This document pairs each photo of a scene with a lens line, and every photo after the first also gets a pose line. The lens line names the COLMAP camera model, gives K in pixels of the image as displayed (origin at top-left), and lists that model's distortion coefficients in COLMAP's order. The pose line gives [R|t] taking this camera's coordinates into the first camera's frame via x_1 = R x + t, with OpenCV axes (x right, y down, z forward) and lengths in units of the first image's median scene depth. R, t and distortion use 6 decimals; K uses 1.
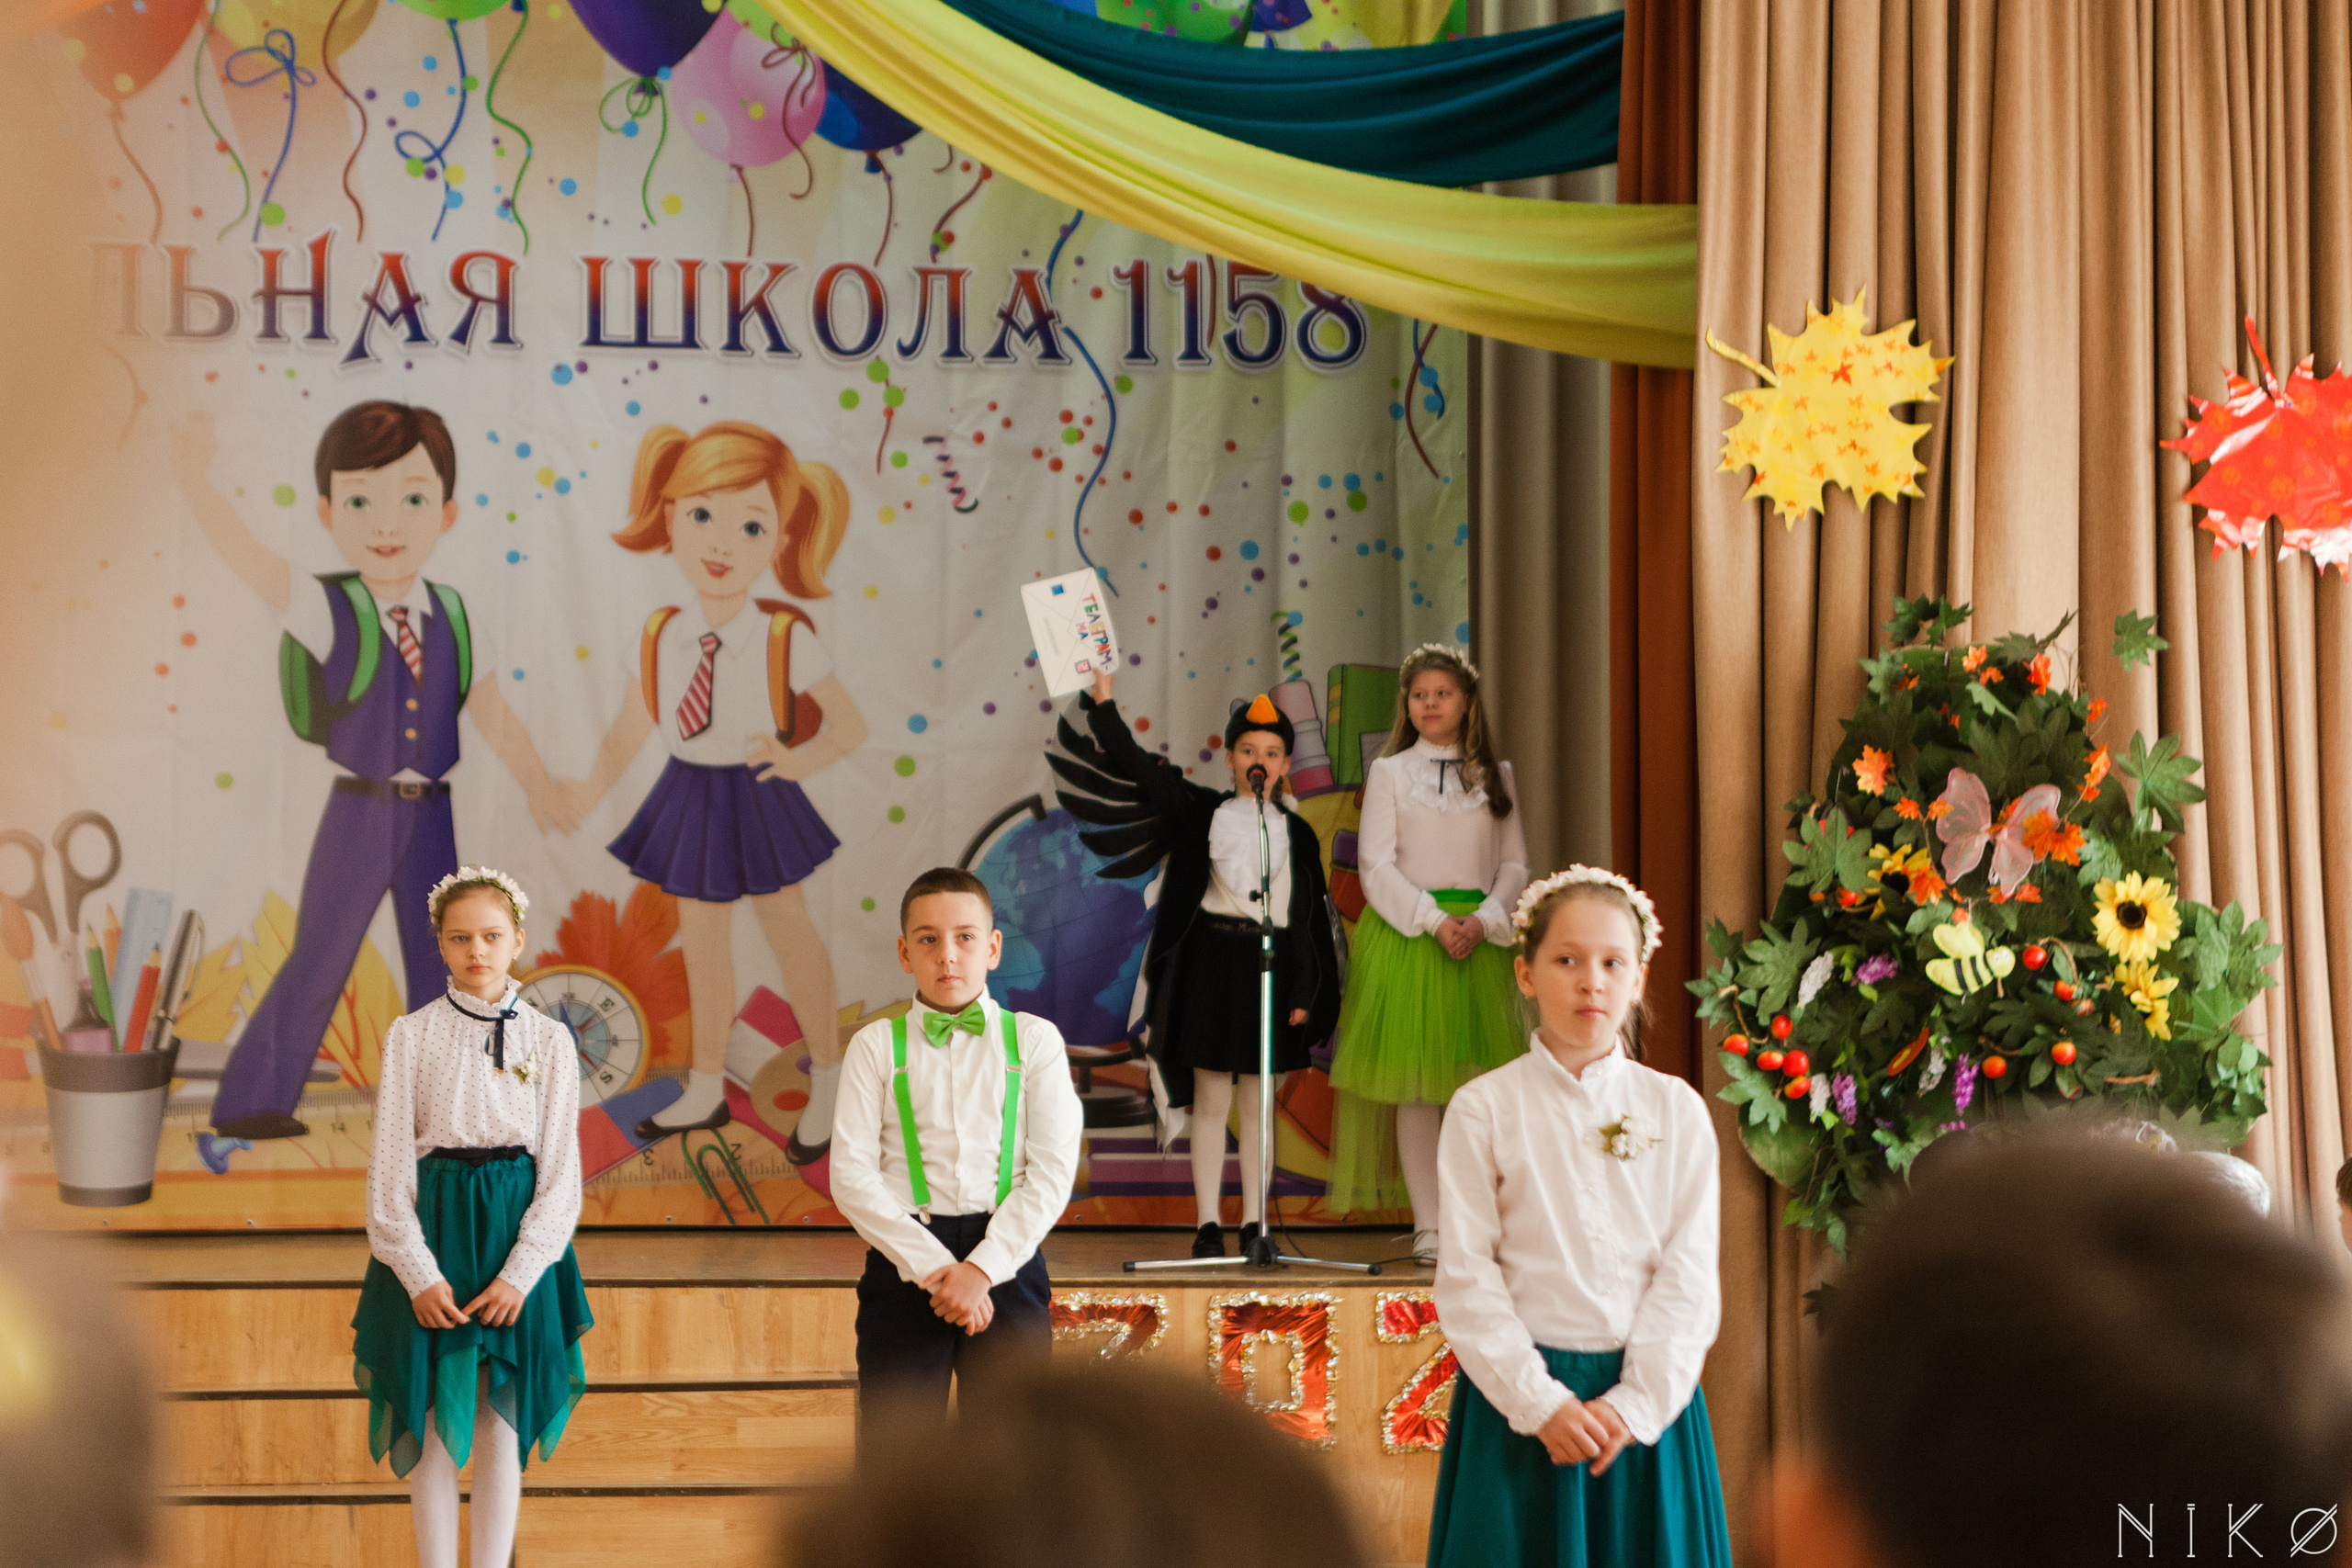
lens RADIAL K [[4262.5, 0, 1043.7], [0, 4262.5, 764.5], [0, 0, 1]] dist [0.197965, -0.184902]
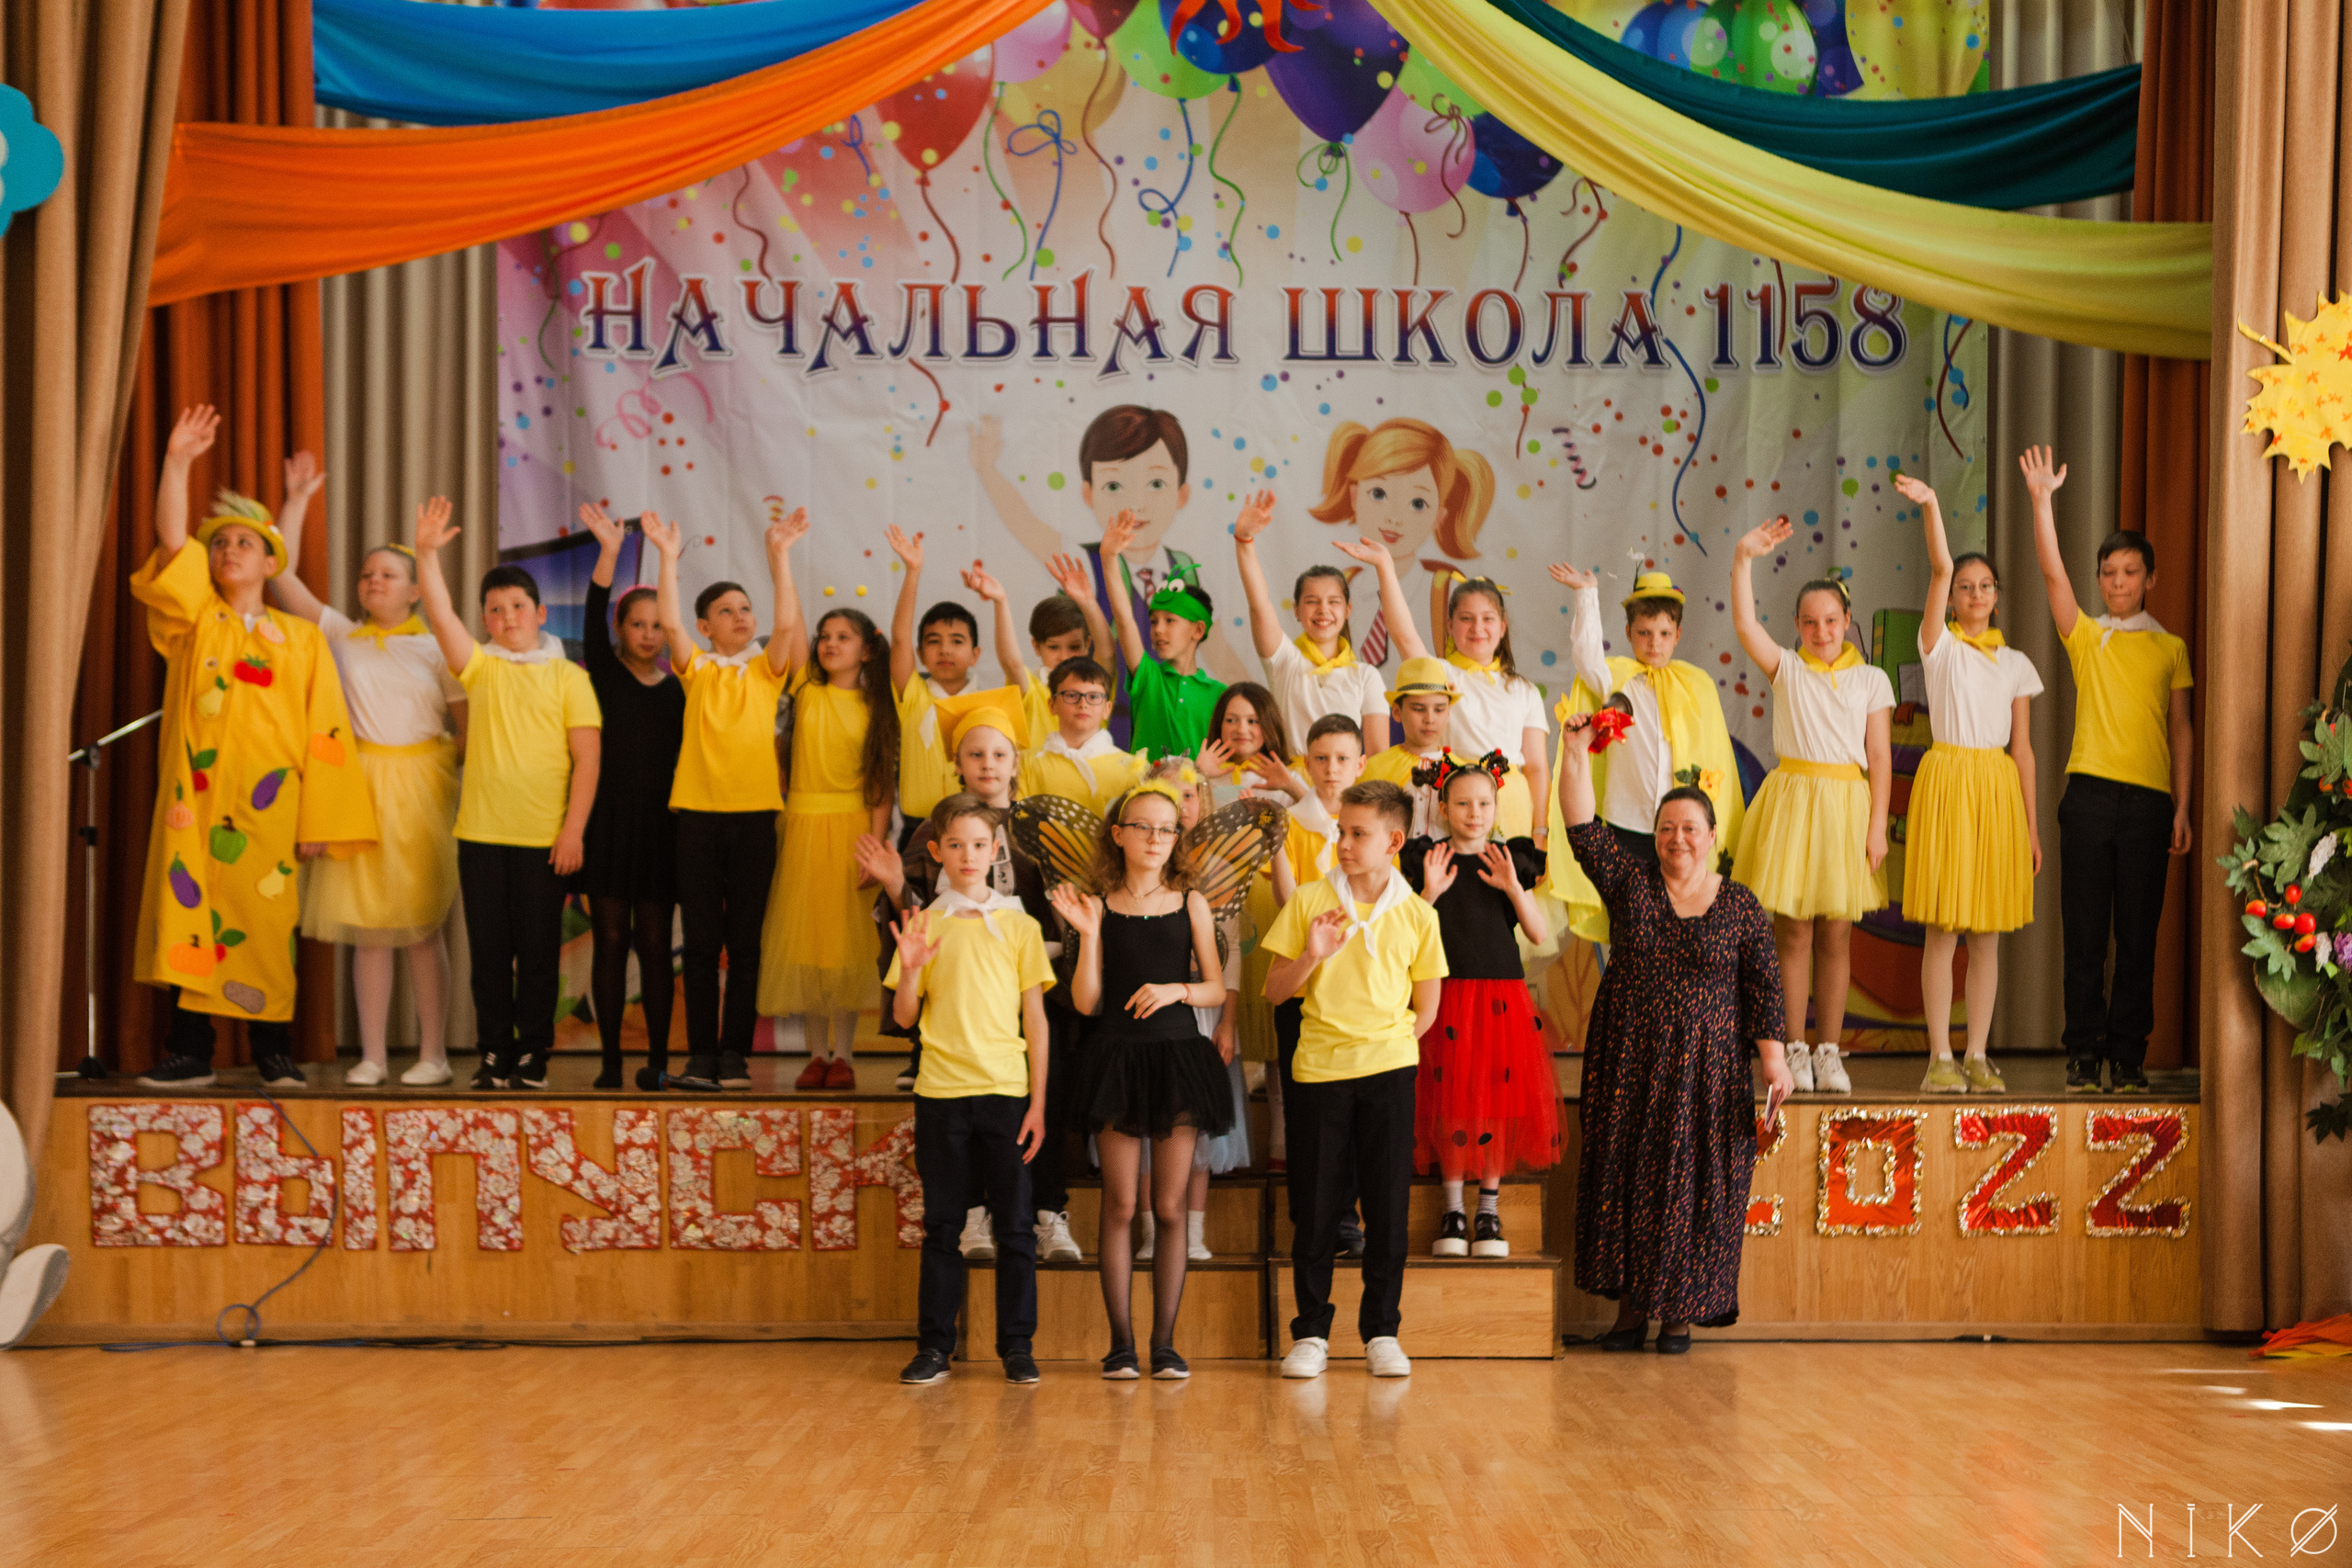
lens RADIAL K [[4080.5, 0, 1343.2], [0, 4080.5, 1005.2], [0, 0, 1]] dist [0.069159, -0.085168]
pose [[0.993290, 0.000749, -0.115646, 0.049722], [0.011211, 0.994646, 0.102734, -0.032083], [0.115103, -0.103341, 0.987963, -0.213238]]
